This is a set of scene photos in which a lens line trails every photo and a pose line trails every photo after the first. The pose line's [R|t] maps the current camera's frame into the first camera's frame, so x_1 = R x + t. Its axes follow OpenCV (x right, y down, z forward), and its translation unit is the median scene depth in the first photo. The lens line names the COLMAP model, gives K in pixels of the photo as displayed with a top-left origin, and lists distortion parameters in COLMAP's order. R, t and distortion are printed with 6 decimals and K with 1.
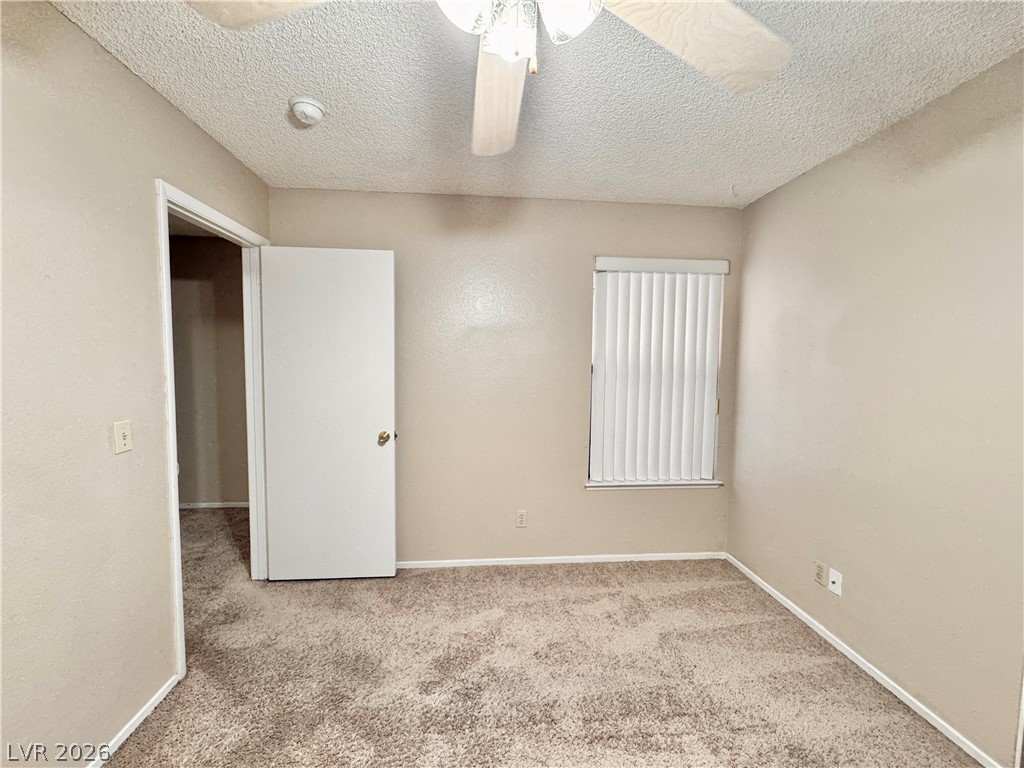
lens RADIAL K [[411.4, 0, 511.9], [0, 411.4, 388.6], [0, 0, 1]] dist [-0.003773, 0.000872]
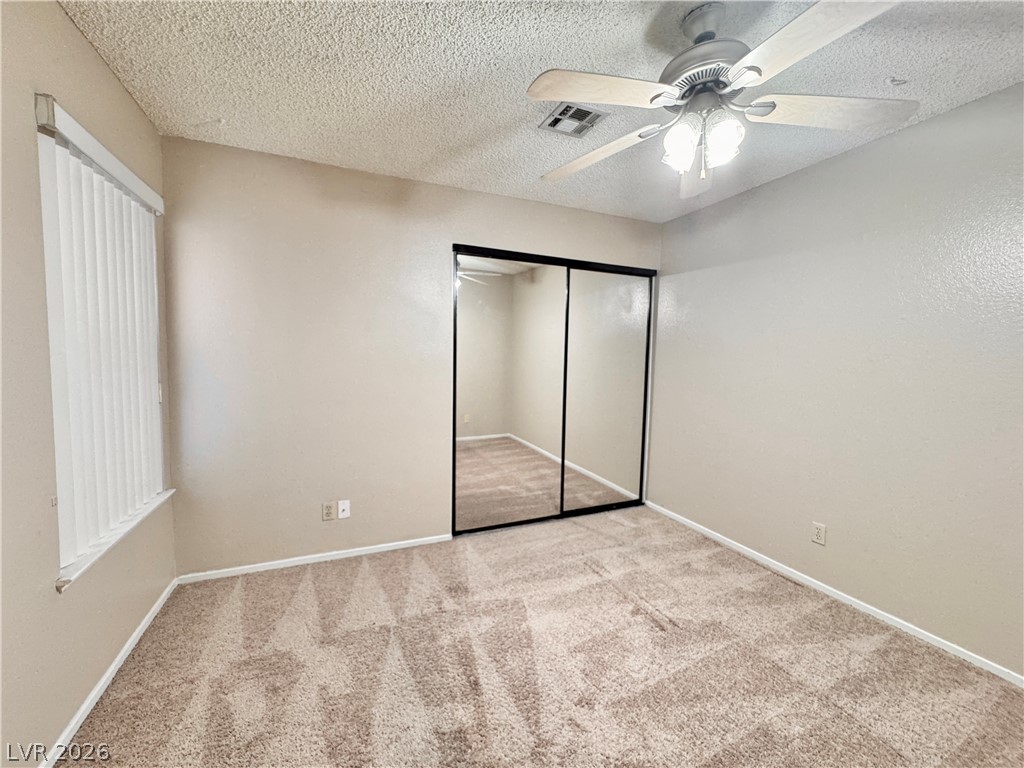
lens RADIAL K [[411.4, 0, 511.9], [0, 411.4, 384.1], [0, 0, 1]] dist [-0.003773, 0.000872]
pose [[-0.337356, -0.063168, 0.939256, -0.556255], [0.045445, 0.995490, 0.083272, -0.002659], [-0.940280, 0.070777, -0.332964, 0.878673]]
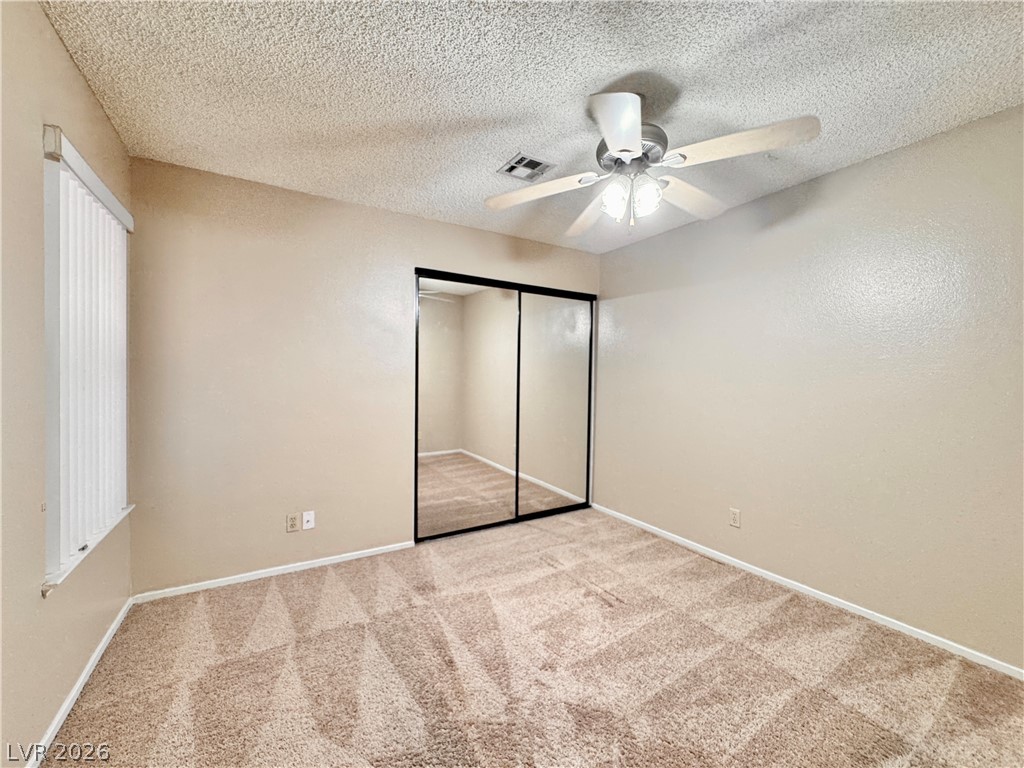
lens RADIAL K [[411.4, 0, 510.8], [0, 411.4, 384.8], [0, 0, 1]] dist [-0.003773, 0.000872]
pose [[-0.458993, -0.014629, 0.888319, -0.652787], [0.049252, 0.997908, 0.041882, 0.014009], [-0.887074, 0.062975, -0.457312, 0.969429]]
